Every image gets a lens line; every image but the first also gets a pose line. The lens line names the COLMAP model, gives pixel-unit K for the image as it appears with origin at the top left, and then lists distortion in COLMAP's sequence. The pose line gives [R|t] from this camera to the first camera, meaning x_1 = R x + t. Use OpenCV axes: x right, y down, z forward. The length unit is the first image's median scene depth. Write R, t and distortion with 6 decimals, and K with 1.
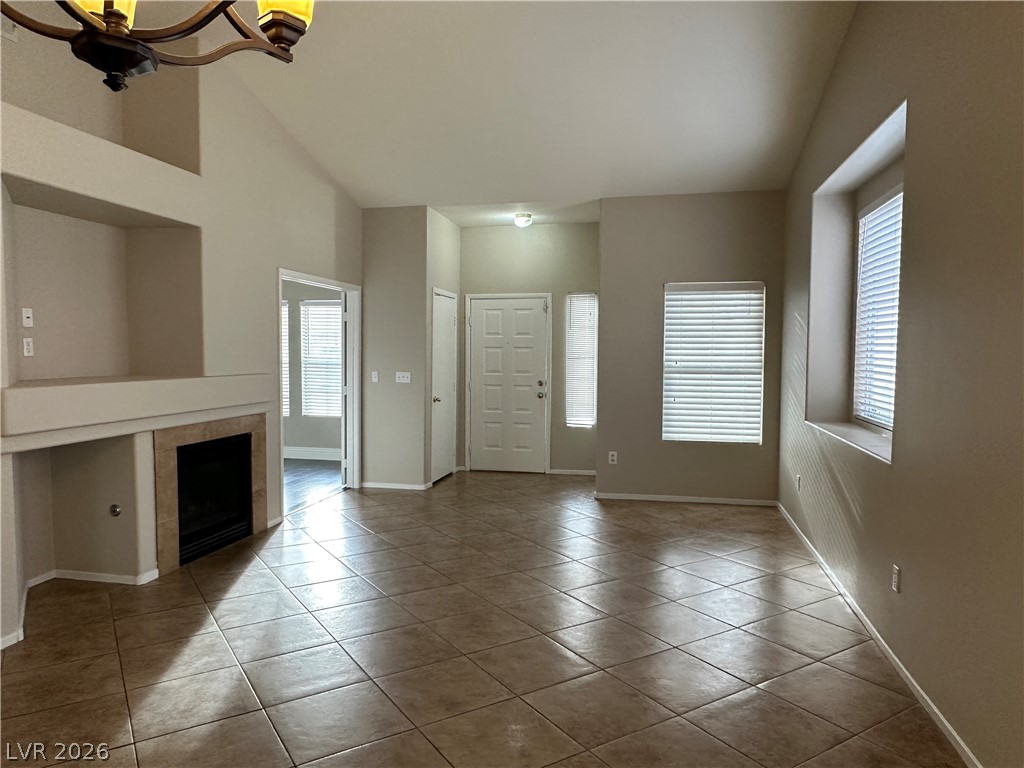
lens RADIAL K [[688.4, 0, 508.9], [0, 688.4, 390.2], [0, 0, 1]] dist [-0.004967, -0.000891]
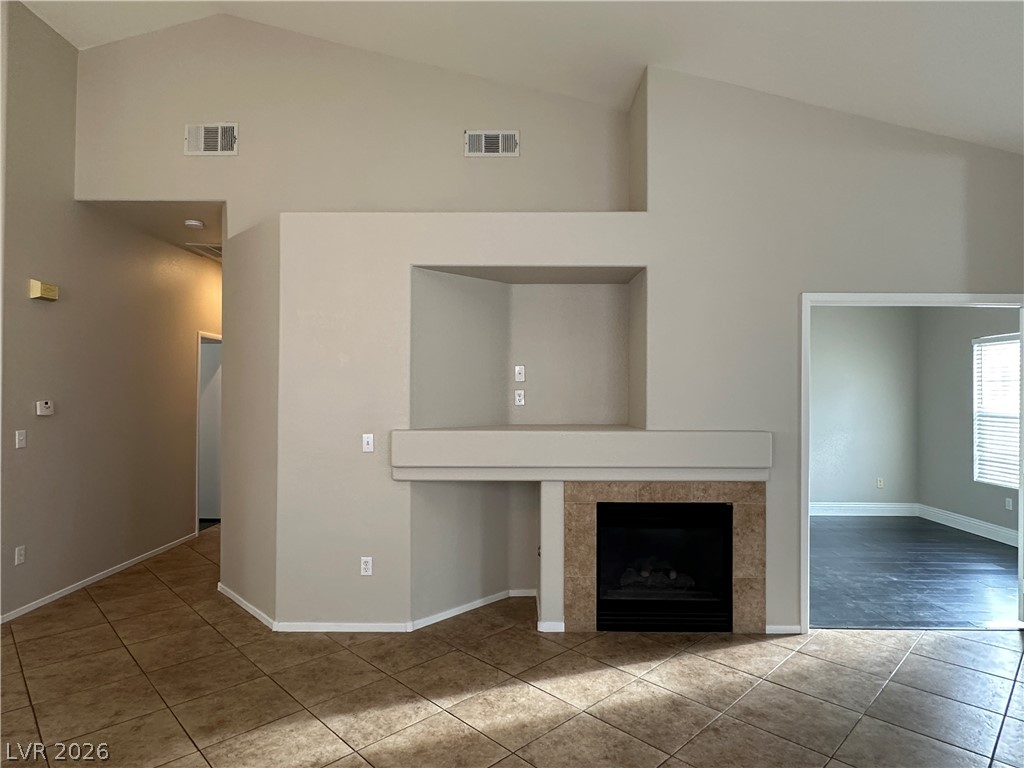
lens RADIAL K [[572.7, 0, 509.9], [0, 572.7, 390.1], [0, 0, 1]] dist [-0.003711, -0.001141]
pose [[0.205959, -0.013044, -0.978474, 0.269286], [-0.058925, 0.997931, -0.025707, -0.045111], [0.976785, 0.062951, 0.204765, 0.710568]]
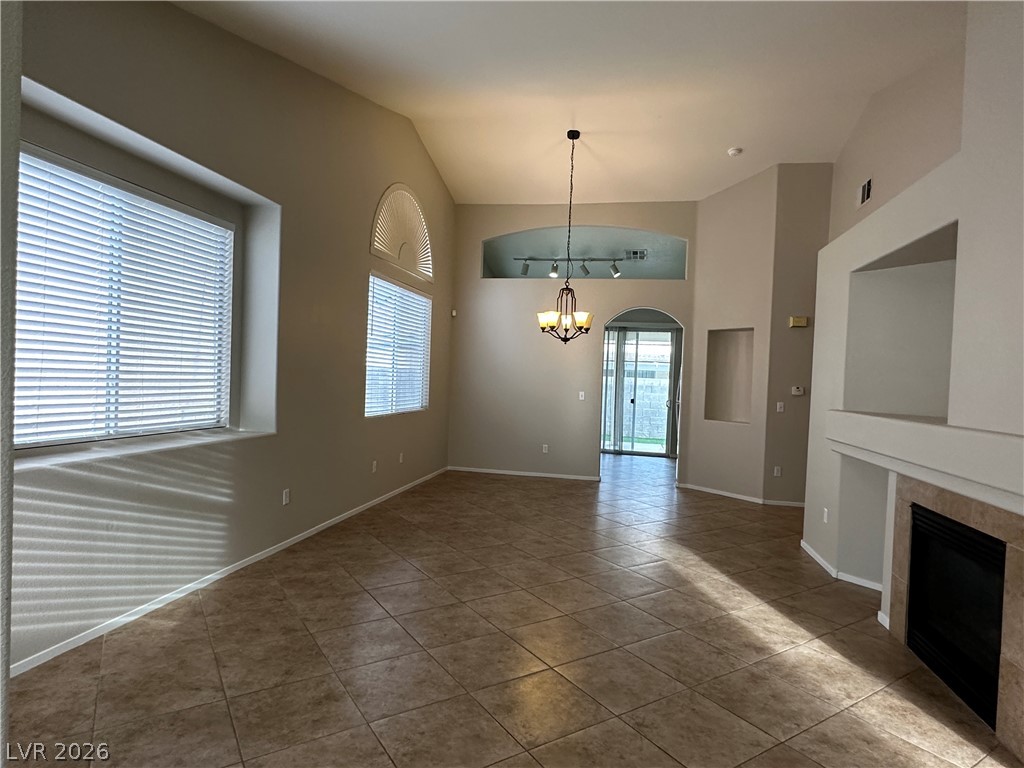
lens RADIAL K [[572.7, 0, 514.9], [0, 572.7, 383.3], [0, 0, 1]] dist [-0.003711, -0.001141]
pose [[-0.998974, -0.041597, -0.017919, 0.025097], [-0.042757, 0.996622, 0.070117, -0.091868], [0.014942, 0.070811, -0.997378, 1.685652]]
